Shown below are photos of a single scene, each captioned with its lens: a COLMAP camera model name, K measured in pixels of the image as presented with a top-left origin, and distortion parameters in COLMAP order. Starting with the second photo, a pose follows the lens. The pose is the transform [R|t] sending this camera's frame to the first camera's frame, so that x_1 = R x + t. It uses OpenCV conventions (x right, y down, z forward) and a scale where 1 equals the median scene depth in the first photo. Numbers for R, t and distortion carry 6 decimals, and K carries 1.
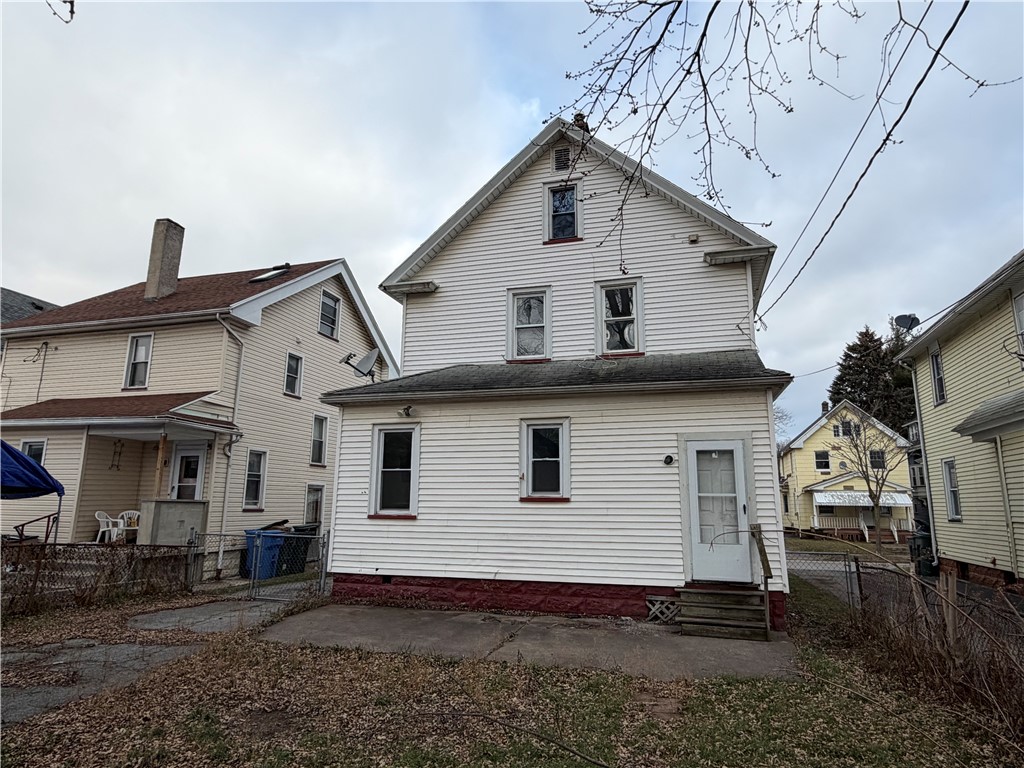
lens RADIAL K [[618.8, 0, 510.4], [0, 618.8, 382.2], [0, 0, 1]] dist [-0.007059, -0.000541]
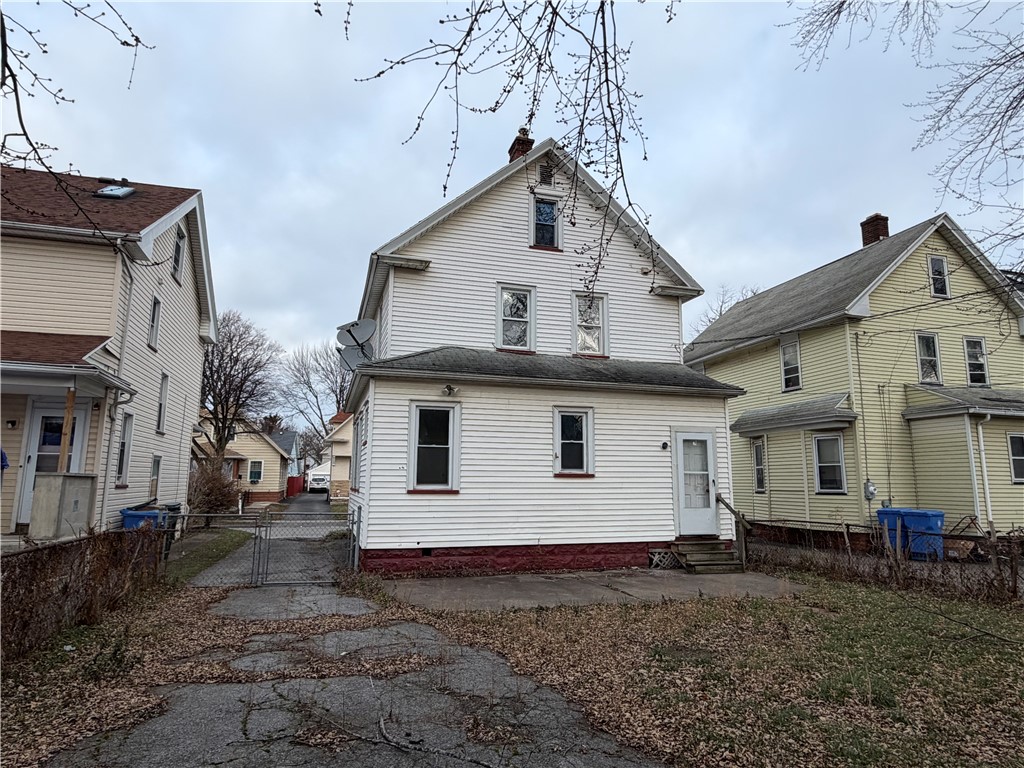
lens RADIAL K [[618.8, 0, 510.3], [0, 618.8, 383.4], [0, 0, 1]] dist [-0.007059, -0.000541]
pose [[0.831593, 0.084595, 0.548906, -0.679990], [-0.107497, 0.994159, 0.009642, 0.015731], [-0.544884, -0.067024, 0.835829, 0.085118]]
